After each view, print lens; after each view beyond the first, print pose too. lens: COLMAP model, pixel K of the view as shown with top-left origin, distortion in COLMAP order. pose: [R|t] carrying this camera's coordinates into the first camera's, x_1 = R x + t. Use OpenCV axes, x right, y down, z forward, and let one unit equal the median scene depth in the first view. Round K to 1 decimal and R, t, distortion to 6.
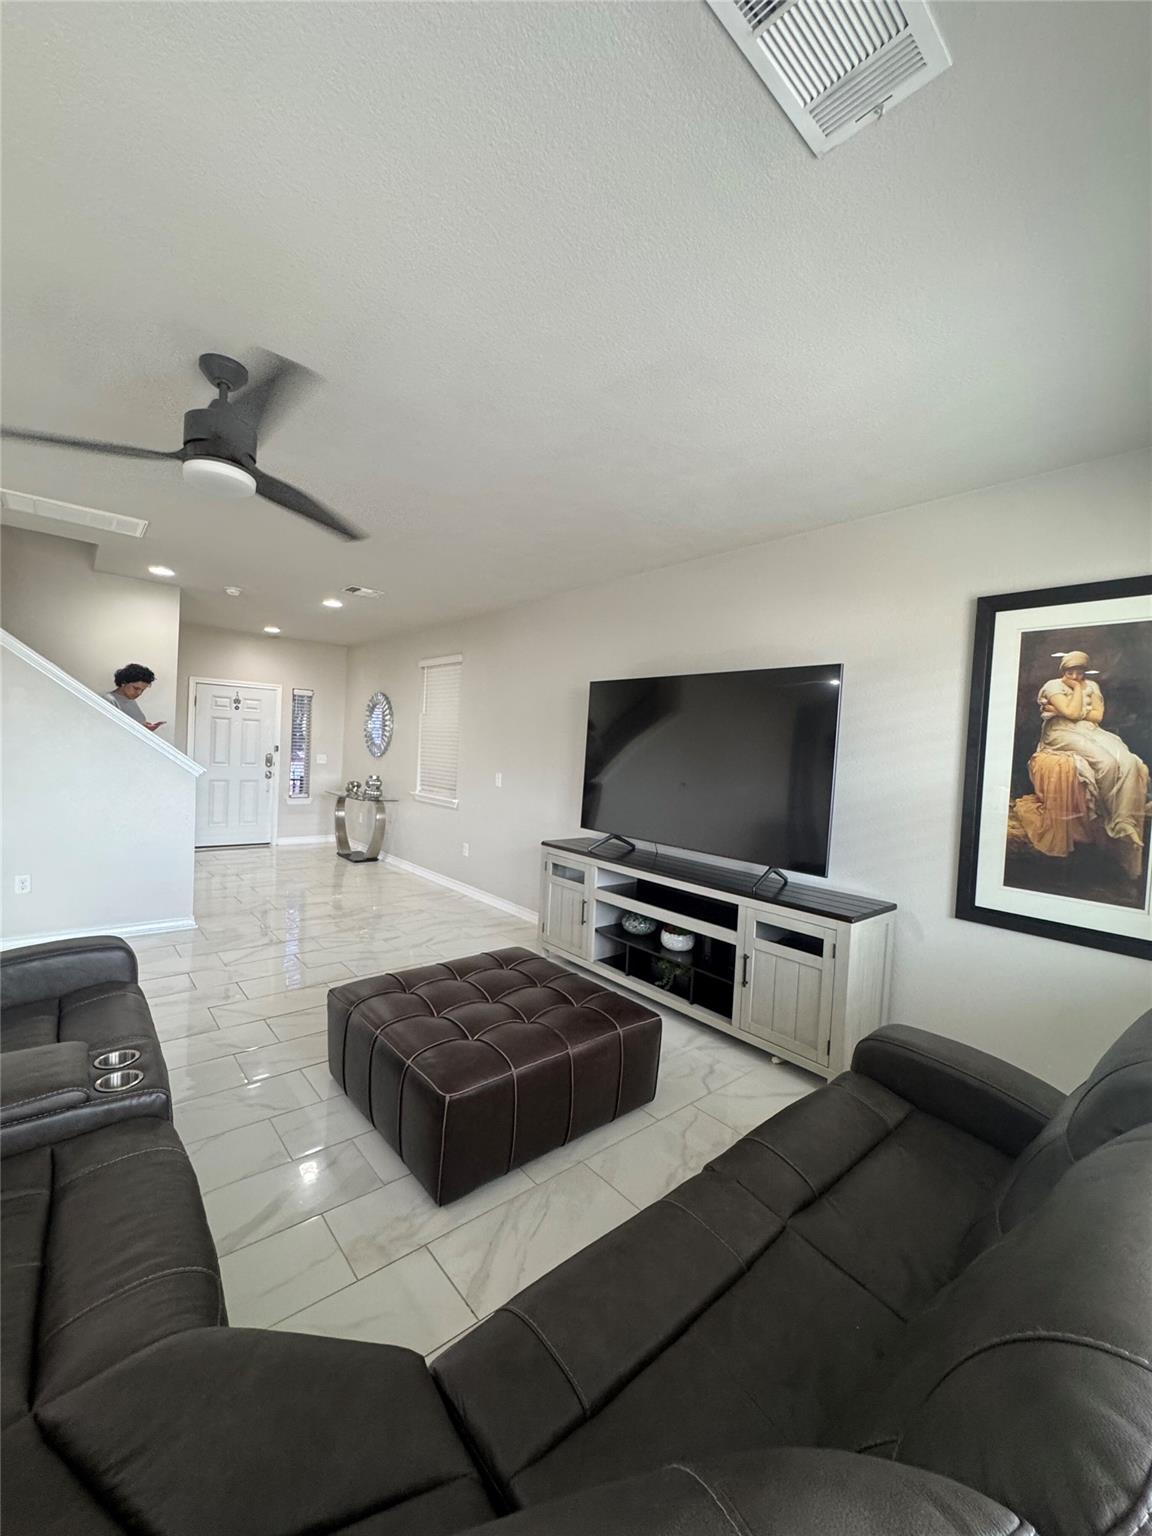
lens RADIAL K [[614.2, 0, 577.9], [0, 614.2, 771.5], [0, 0, 1]] dist [-0.003097, 0.000048]
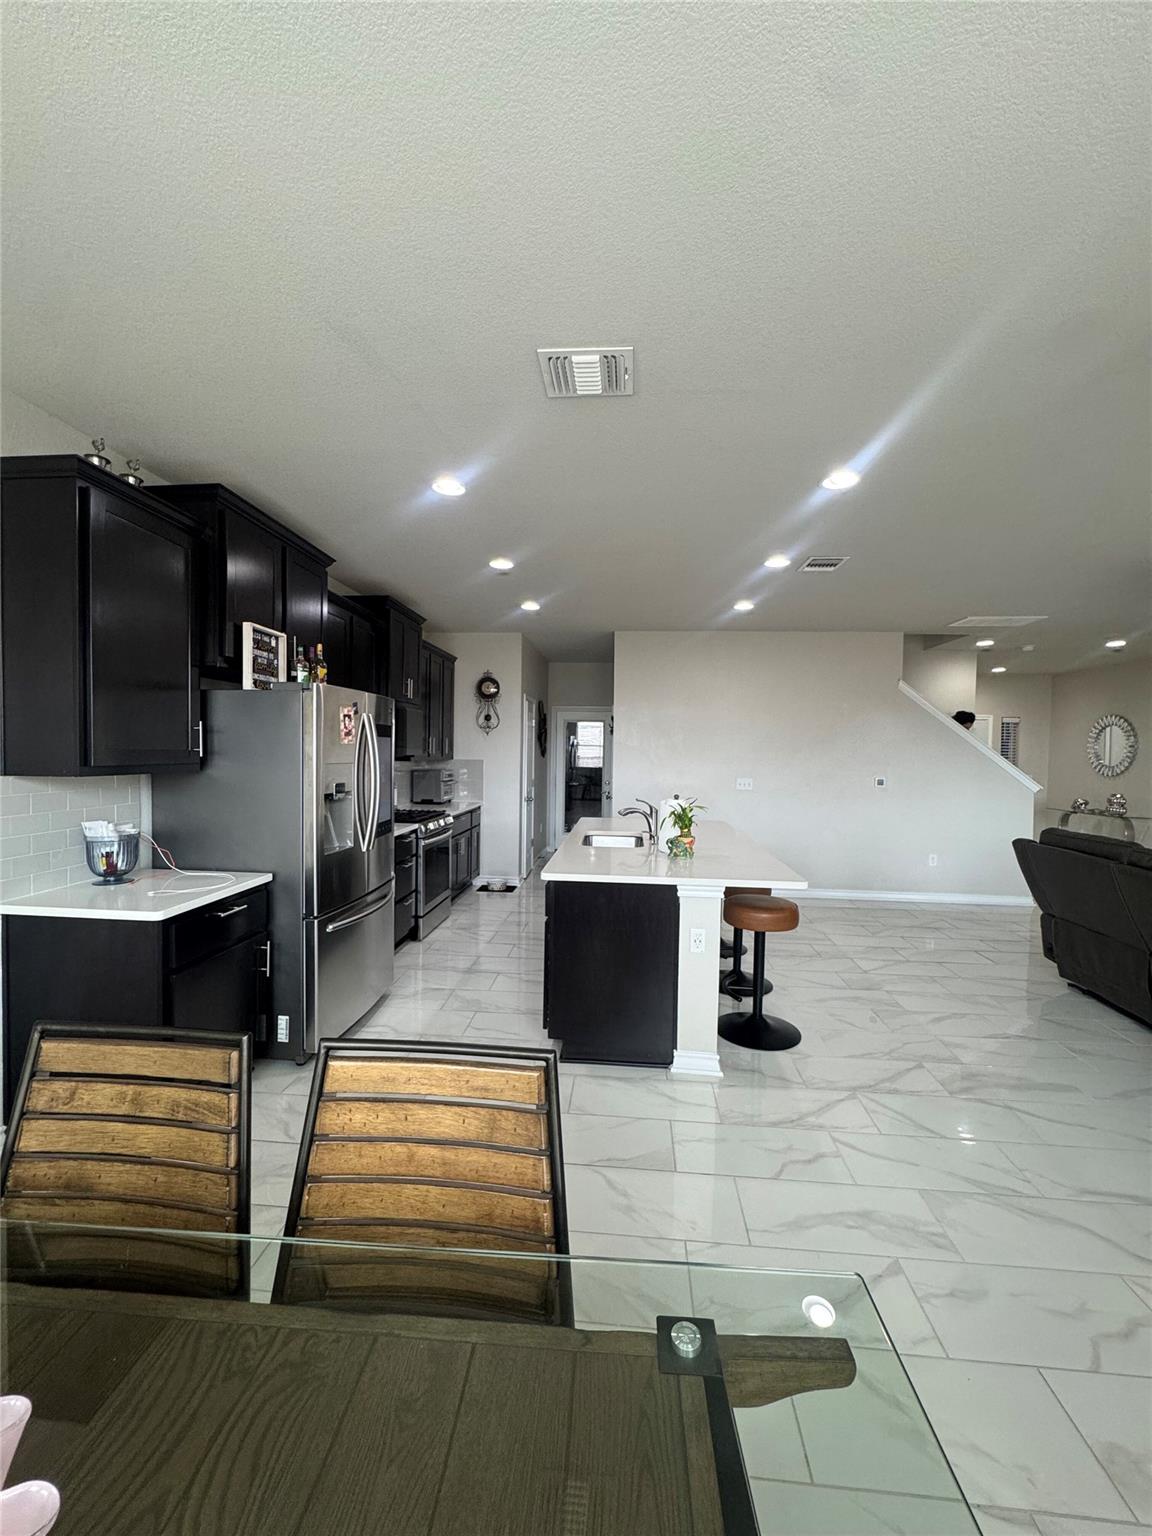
lens RADIAL K [[614.2, 0, 577.9], [0, 614.2, 771.5], [0, 0, 1]] dist [-0.003097, 0.000048]
pose [[0.693023, -0.015744, -0.720743, -0.376291], [-0.005986, 0.999601, -0.027592, 0.005237], [0.720890, 0.023436, 0.692653, -0.713530]]
